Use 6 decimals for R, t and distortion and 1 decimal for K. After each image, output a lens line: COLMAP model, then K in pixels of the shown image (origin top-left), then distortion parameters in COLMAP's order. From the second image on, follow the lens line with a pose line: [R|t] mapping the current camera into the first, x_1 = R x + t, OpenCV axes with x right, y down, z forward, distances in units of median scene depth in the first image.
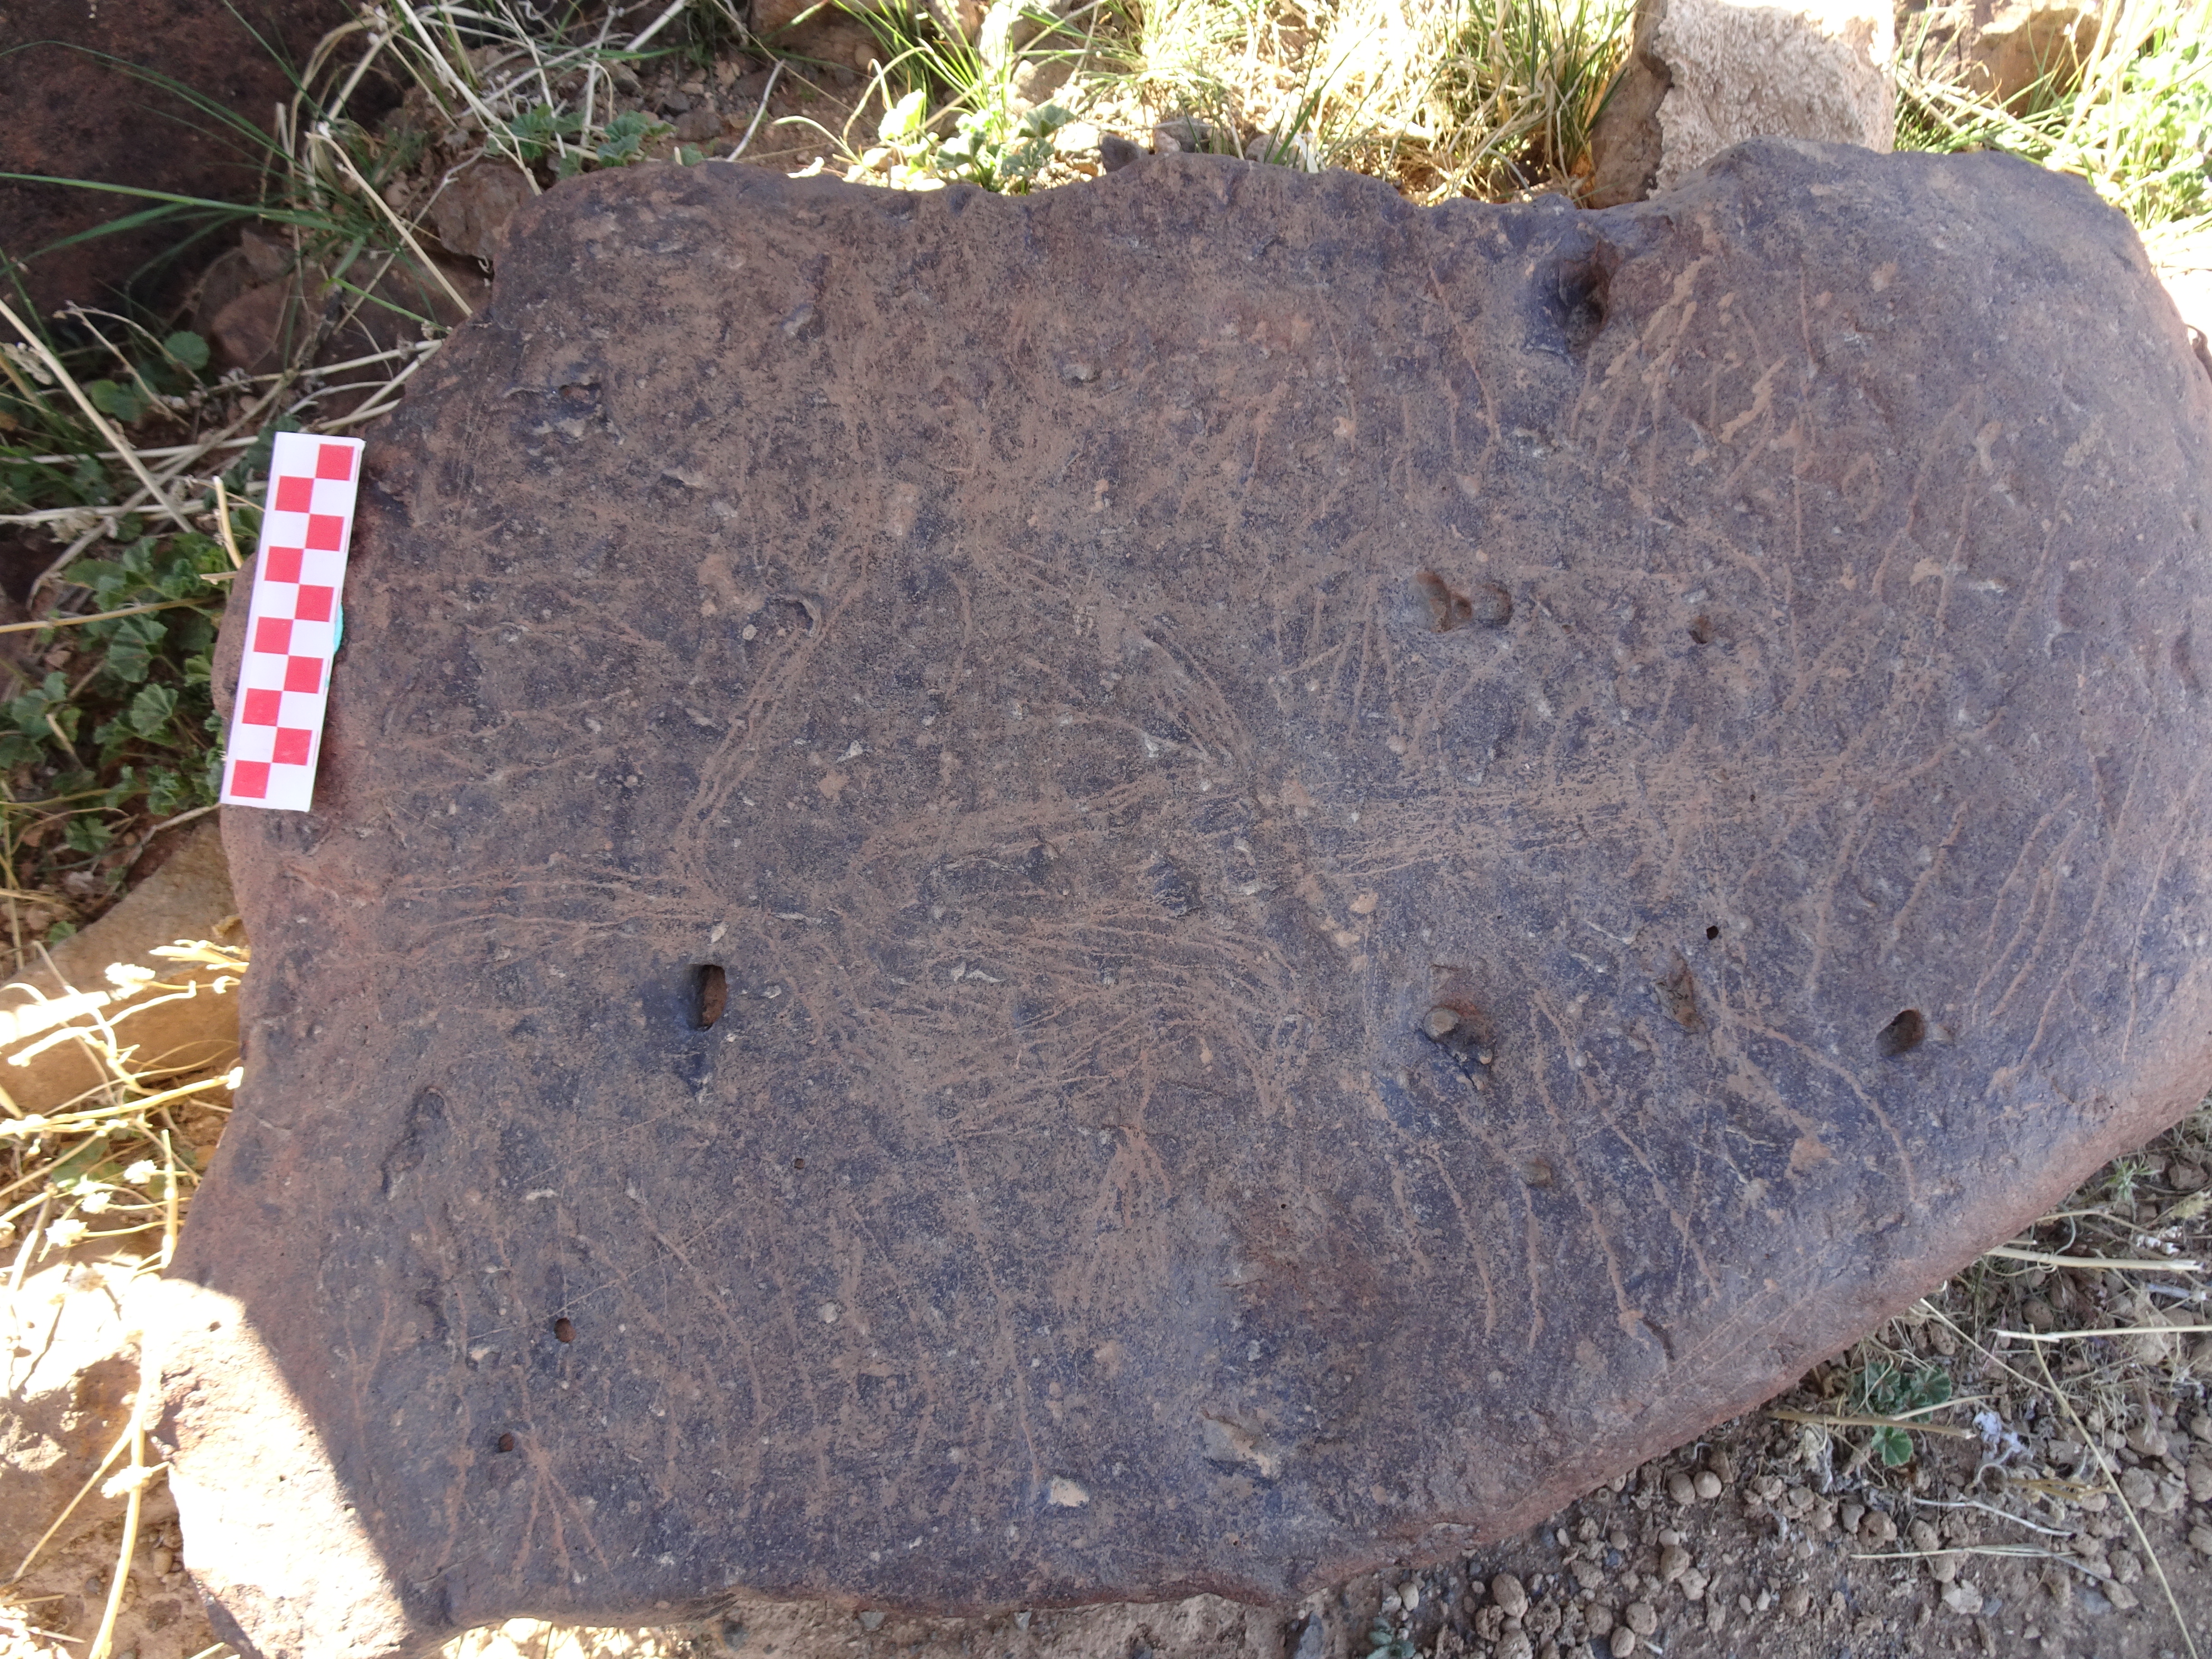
lens RADIAL K [[1587.9, 0, 1115.6], [0, 1587.9, 832.4], [0, 0, 1]] dist [0.018269, -0.006768]
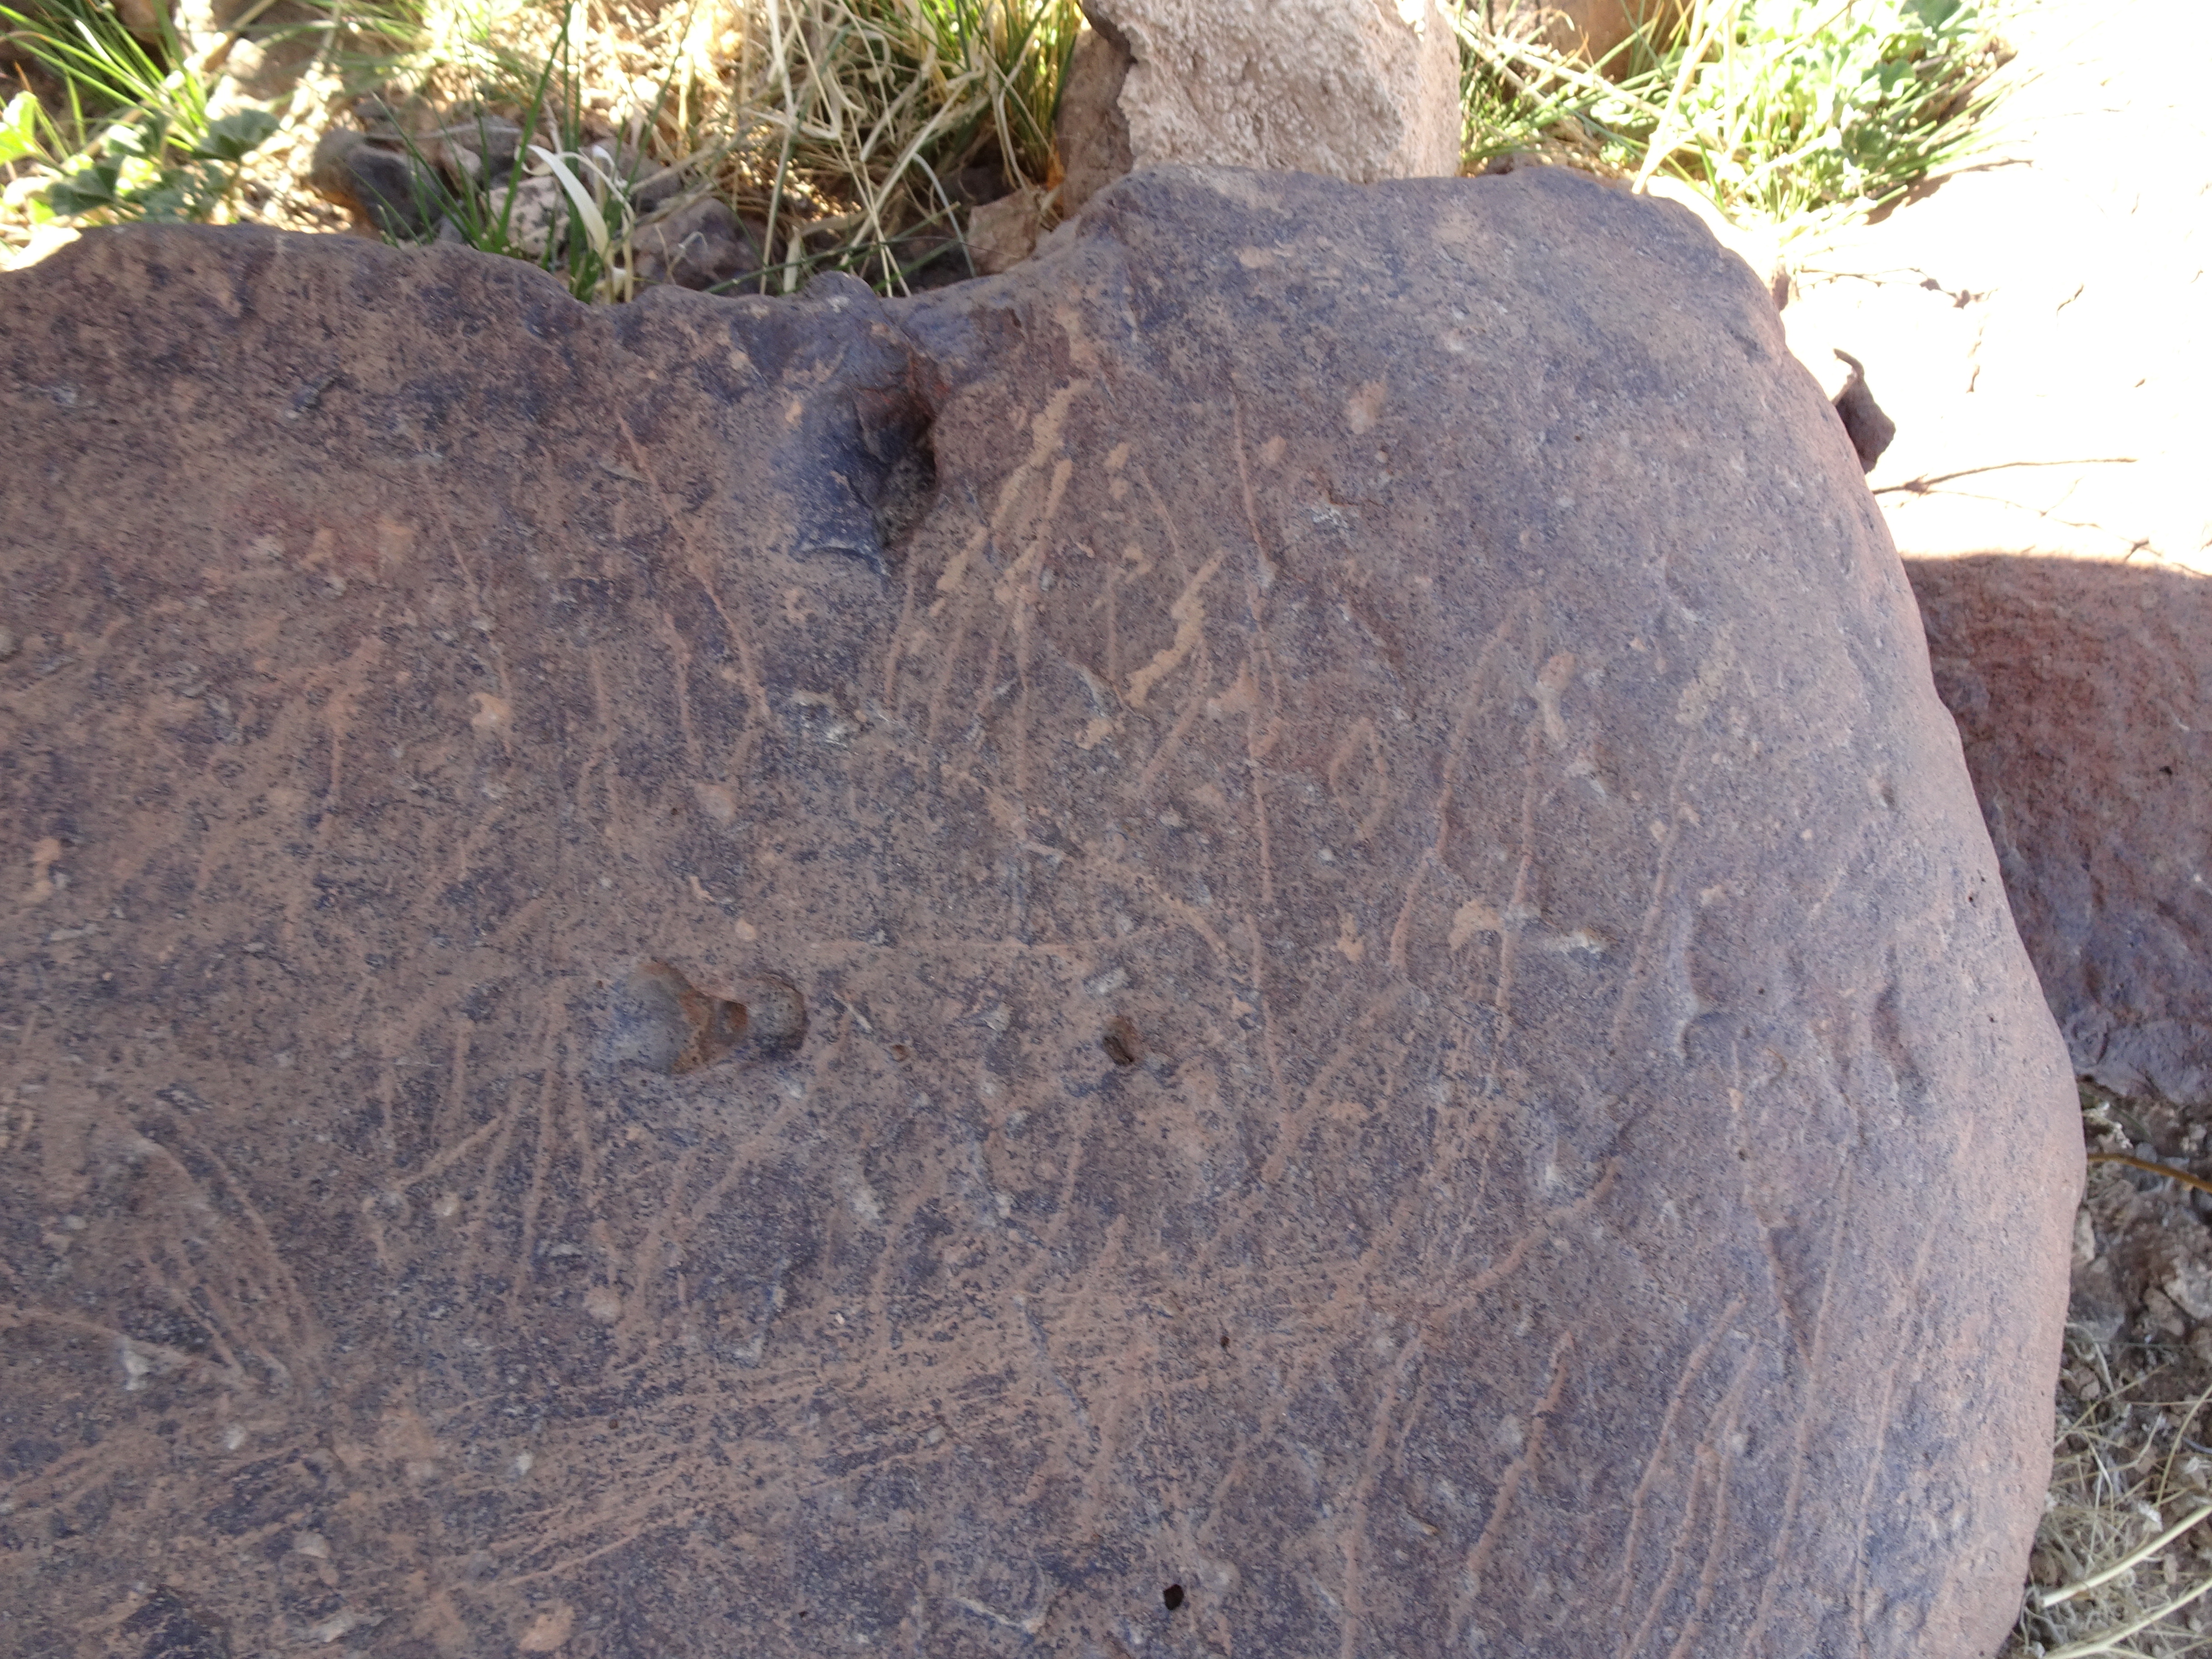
lens RADIAL K [[1583.2, 0, 1112.8], [0, 1583.2, 829.7], [0, 0, 1]] dist [0.015356, -0.005124]
pose [[0.985203, -0.097875, 0.140699, 0.280854], [0.094062, 0.995002, 0.033517, -0.214161], [-0.143276, -0.019787, 0.989485, 0.419852]]
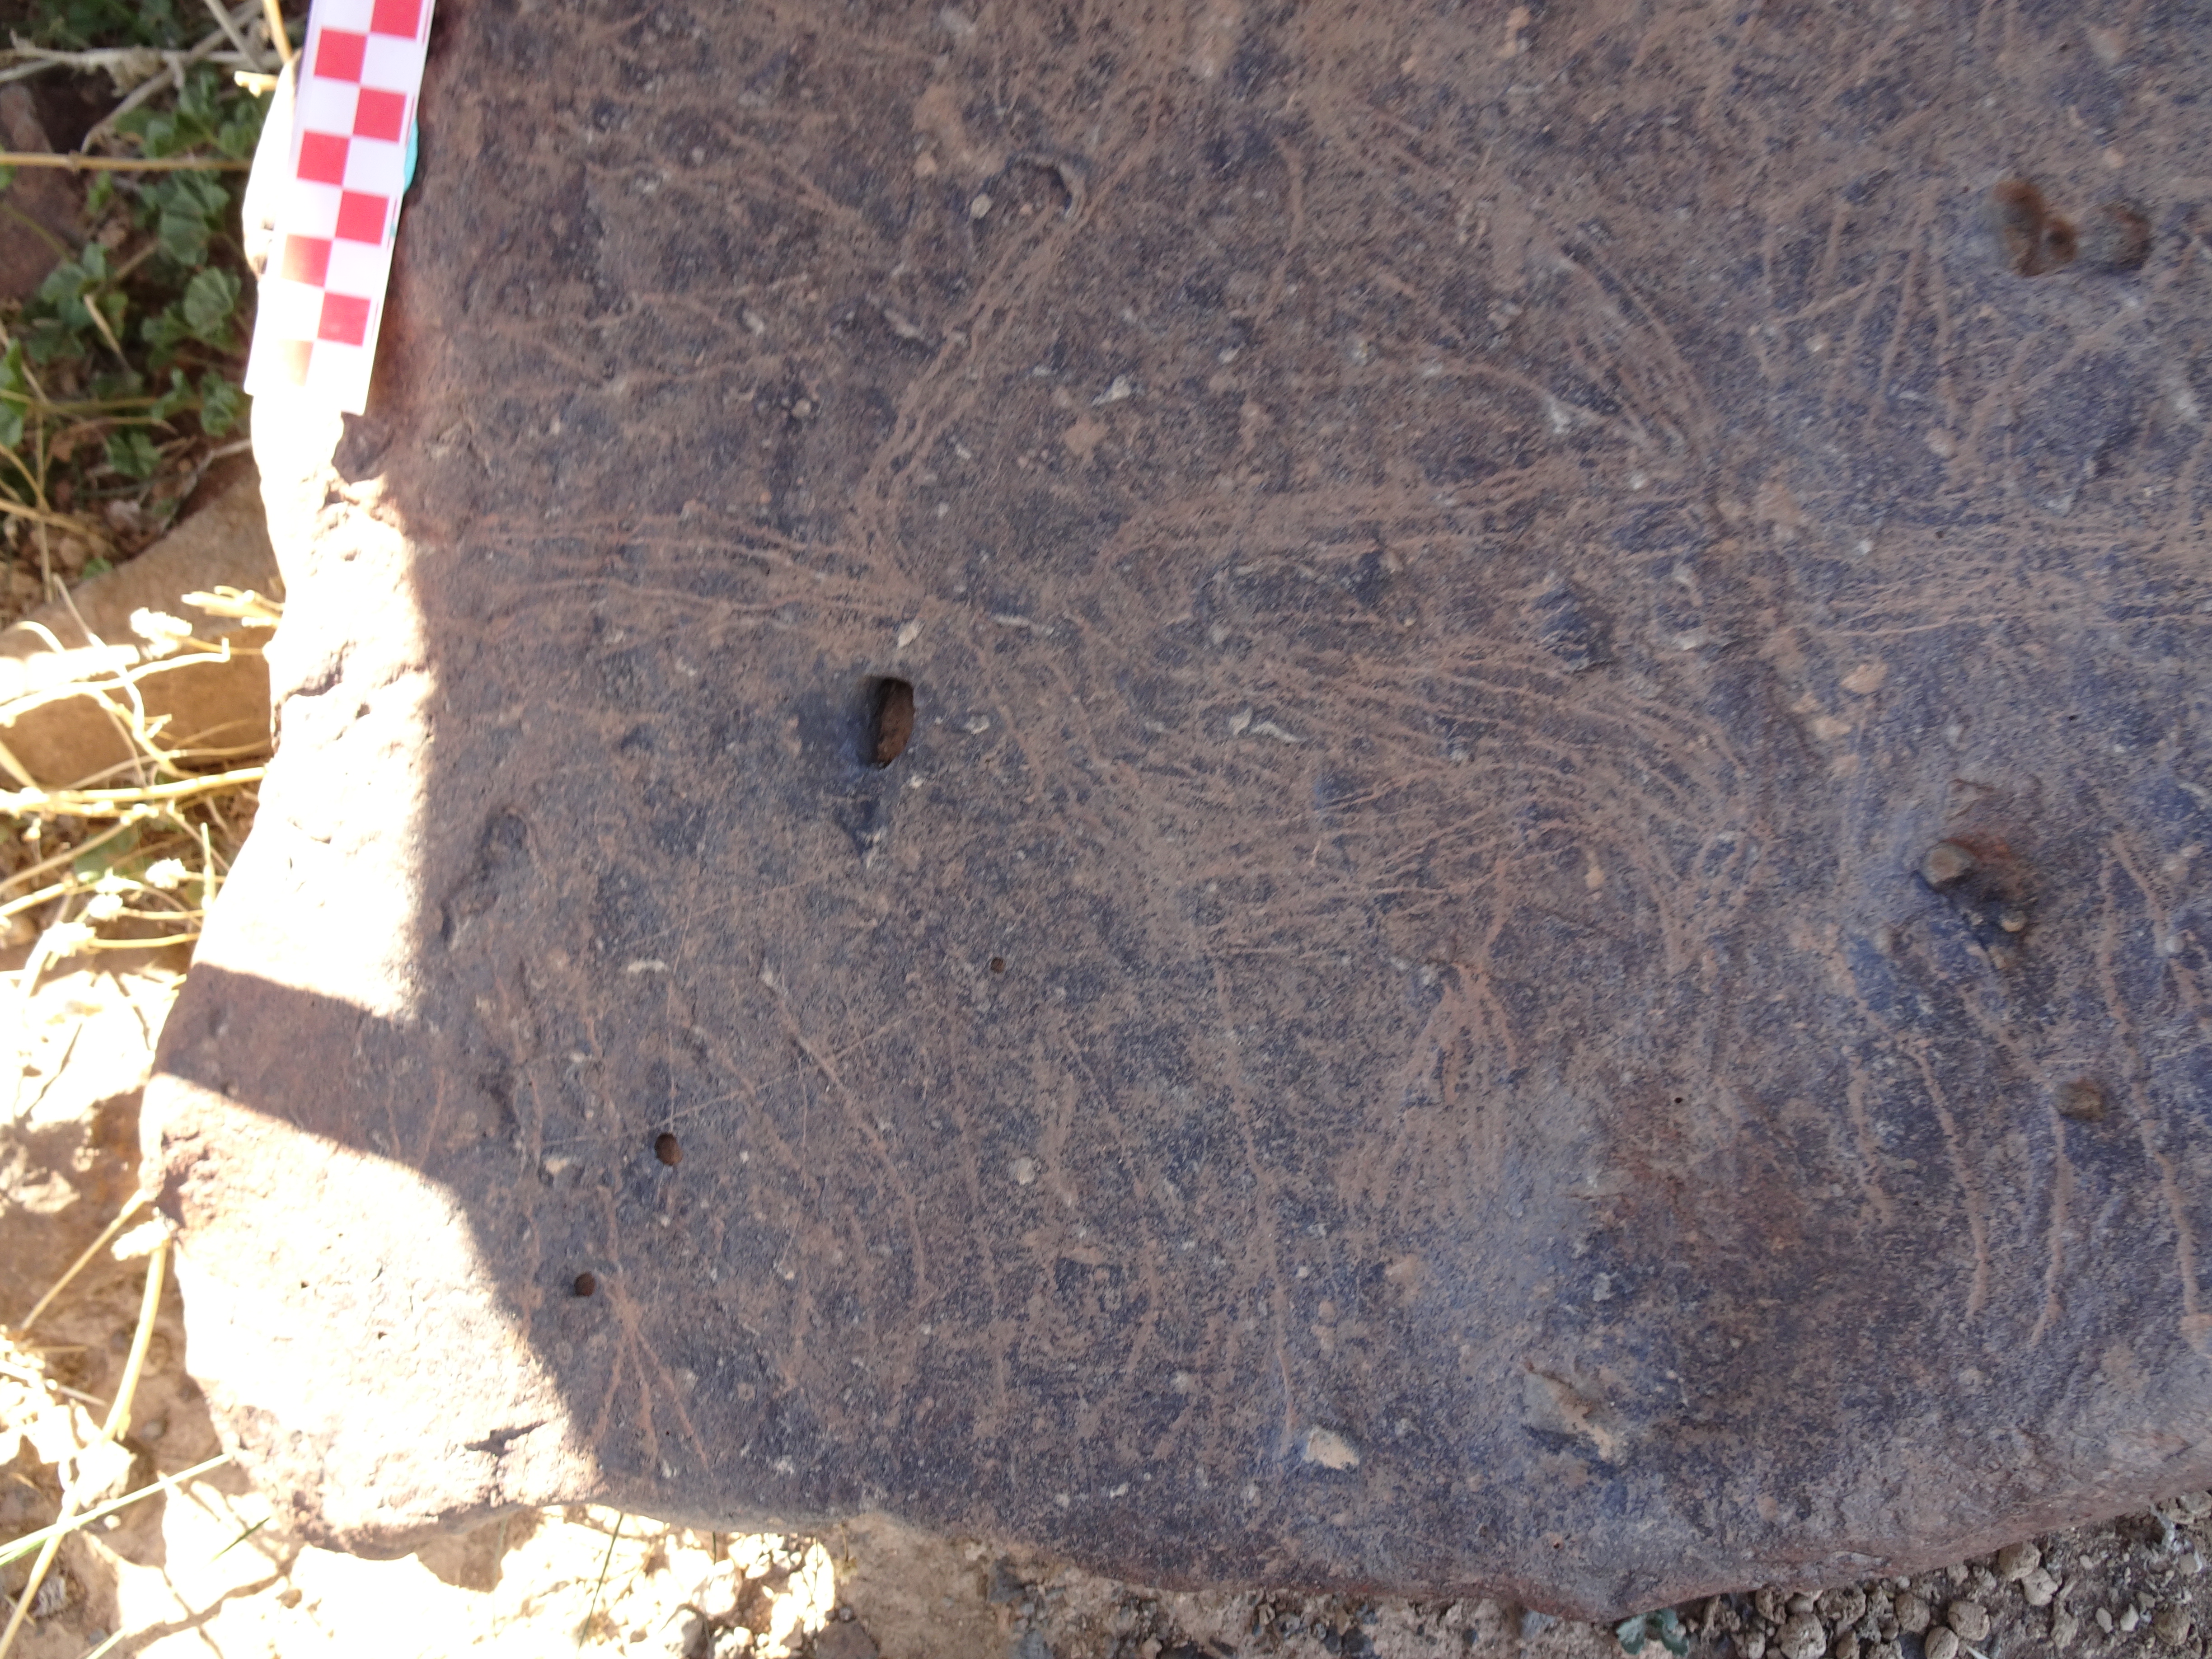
lens RADIAL K [[1586.3, 0, 1111.2], [0, 1586.3, 829.1], [0, 0, 1]] dist [0.014997, -0.002651]
pose [[0.992219, 0.102238, -0.071051, -0.098032], [-0.091767, 0.986227, 0.137604, 0.042189], [0.084141, -0.130013, 0.987936, 0.288232]]
